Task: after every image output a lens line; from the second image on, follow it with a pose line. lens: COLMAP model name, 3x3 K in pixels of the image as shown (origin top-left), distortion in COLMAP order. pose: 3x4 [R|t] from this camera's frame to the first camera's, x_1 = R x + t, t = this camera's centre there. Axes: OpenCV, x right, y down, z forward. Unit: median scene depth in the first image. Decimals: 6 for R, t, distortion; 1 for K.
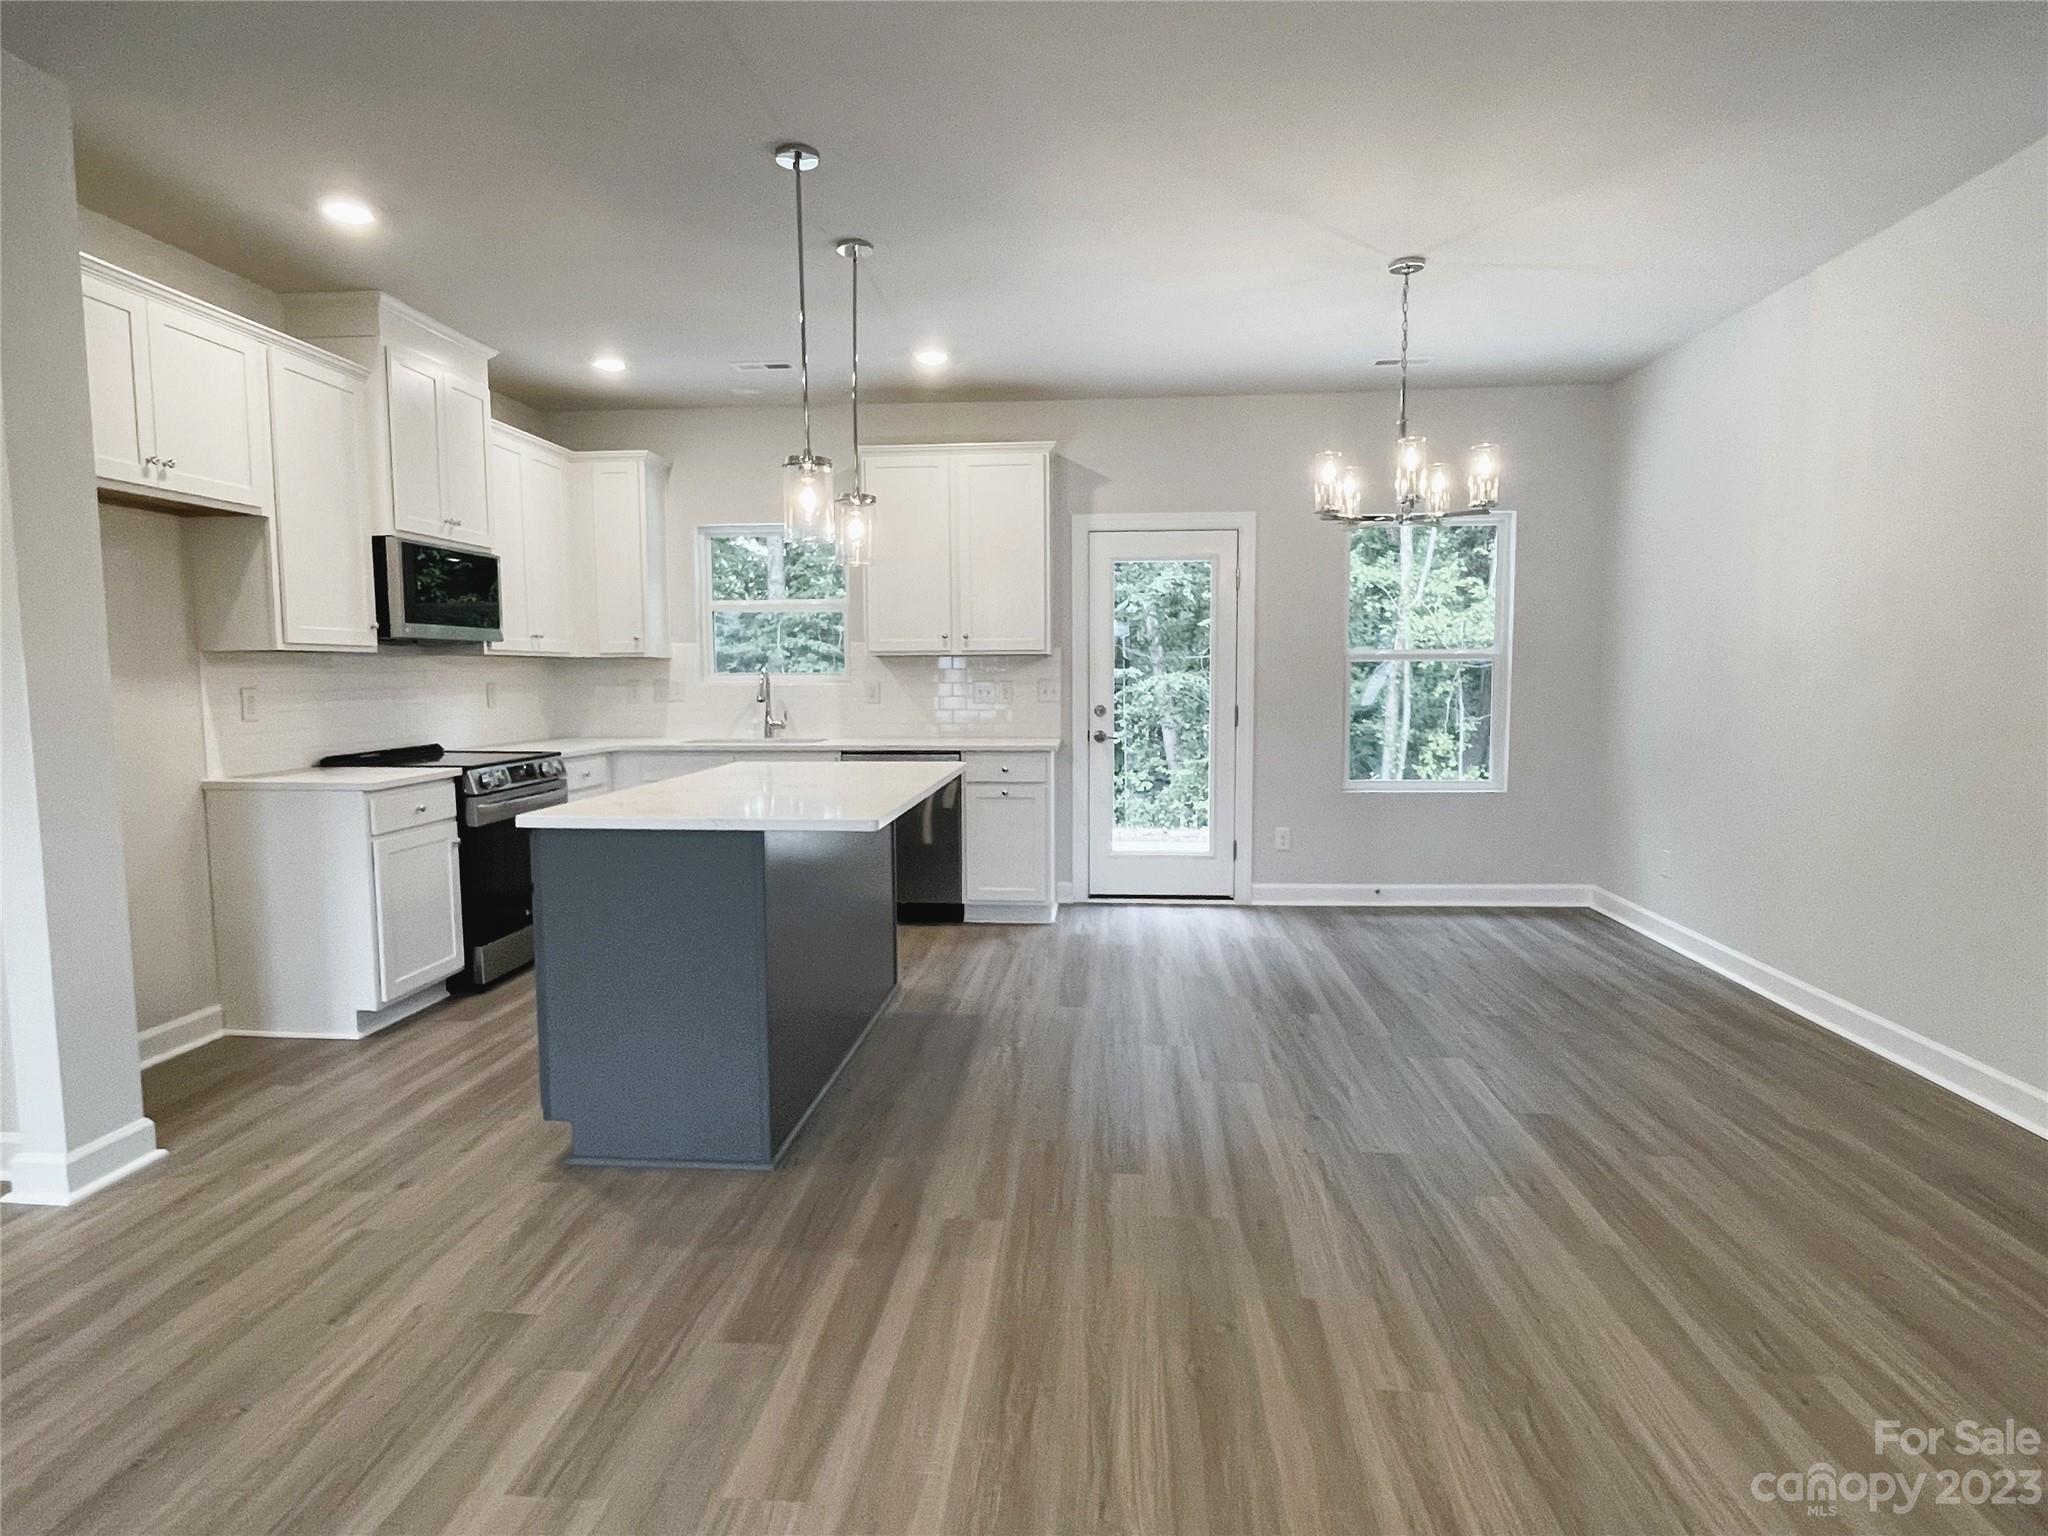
lens RADIAL K [[1110.0, 0, 1019.2], [0, 1110.0, 769.0], [0, 0, 1]] dist [-0.001865, -0.000821]
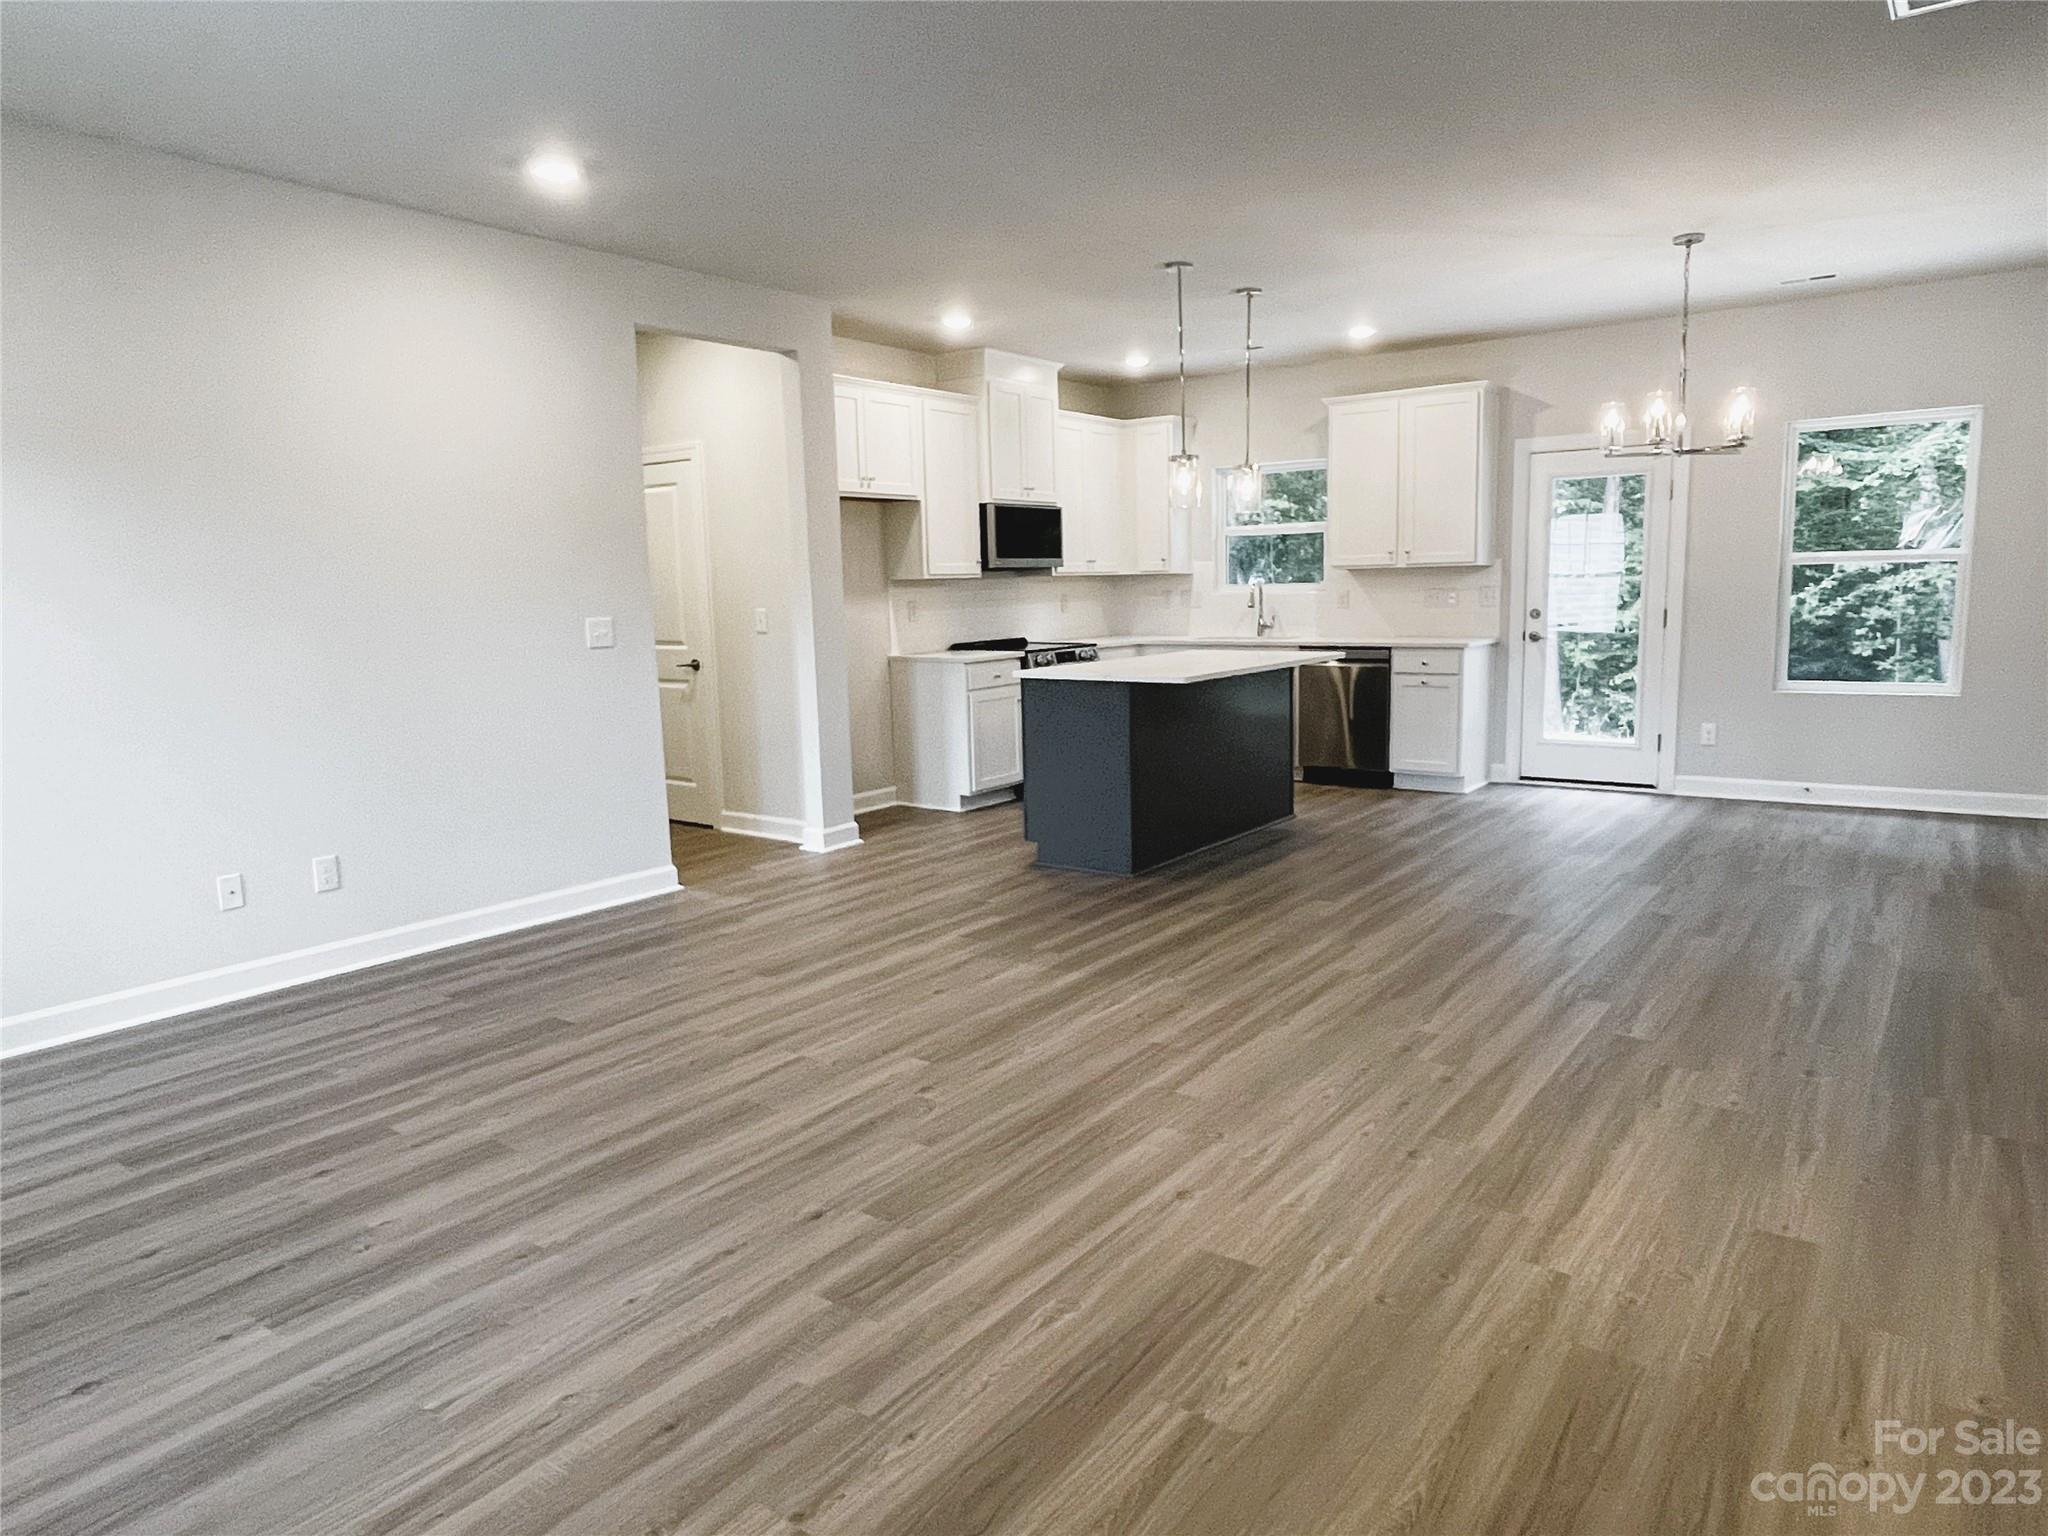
lens RADIAL K [[1262.9, 0, 1060.6], [0, 1262.9, 767.9], [0, 0, 1]] dist [-0.001536, -0.000493]
pose [[0.858465, 0.058694, -0.509503, 0.442072], [-0.024352, 0.996974, 0.073819, 0.028733], [0.512294, -0.050964, 0.857297, -0.488327]]
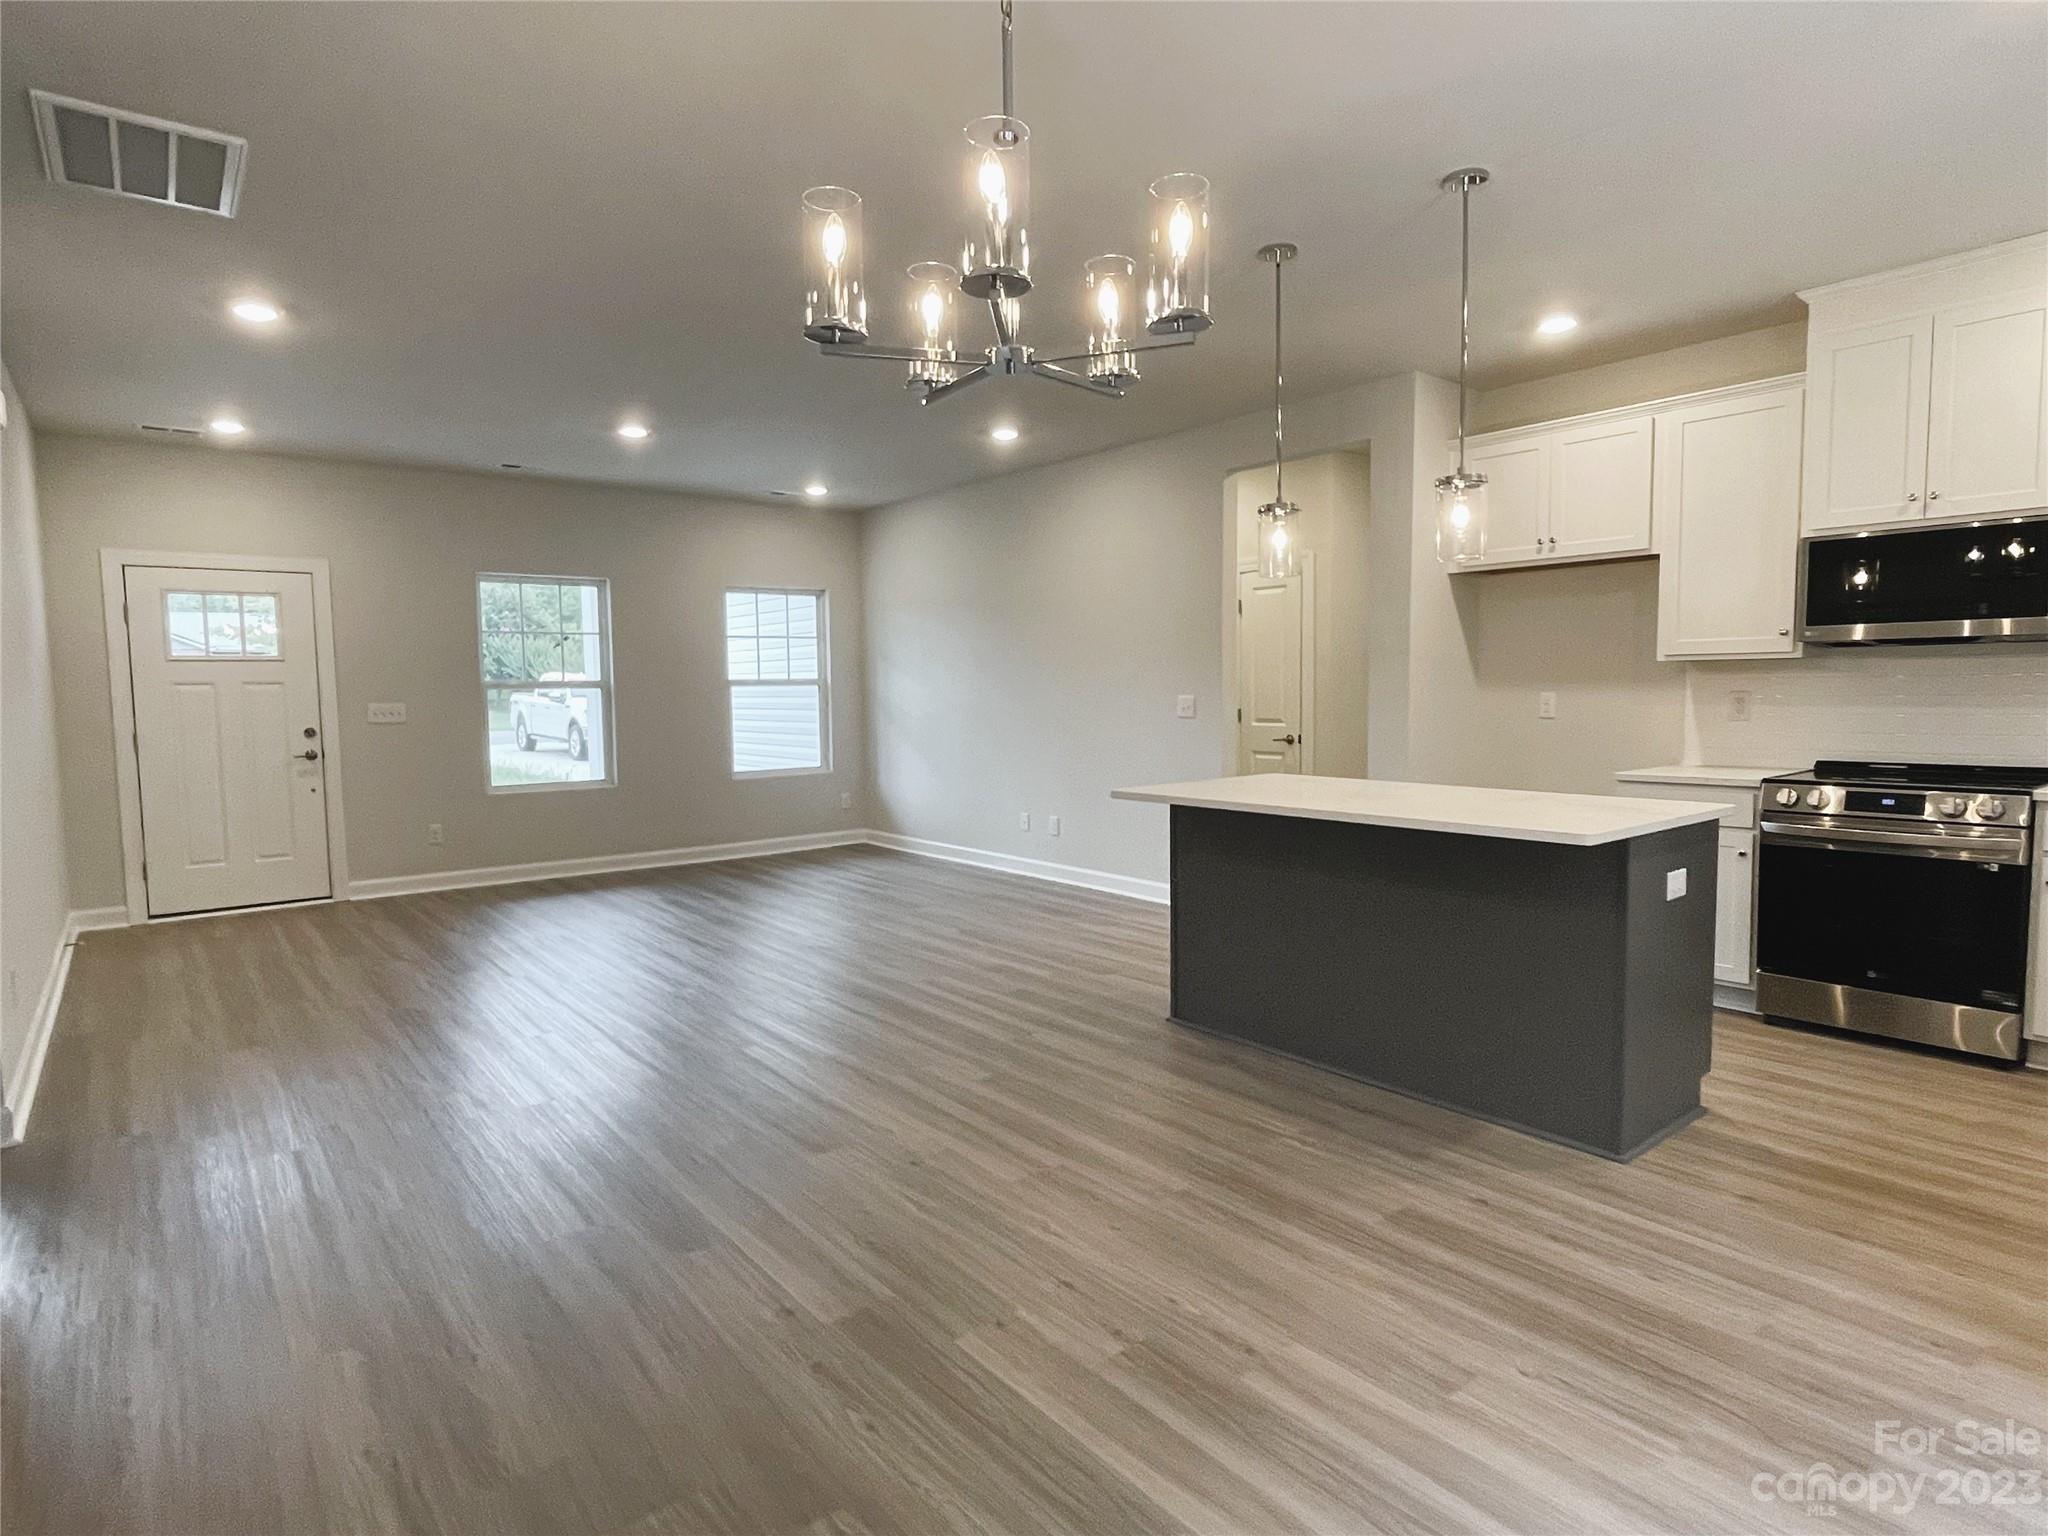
lens RADIAL K [[1114.4, 0, 1016.2], [0, 1114.4, 768.3], [0, 0, 1]] dist [-0.004978, -0.001177]
pose [[-0.729146, 0.064708, -0.681292, 0.598729], [-0.042843, 0.989251, 0.139809, -0.114077], [0.683016, 0.131130, -0.718536, 1.222553]]
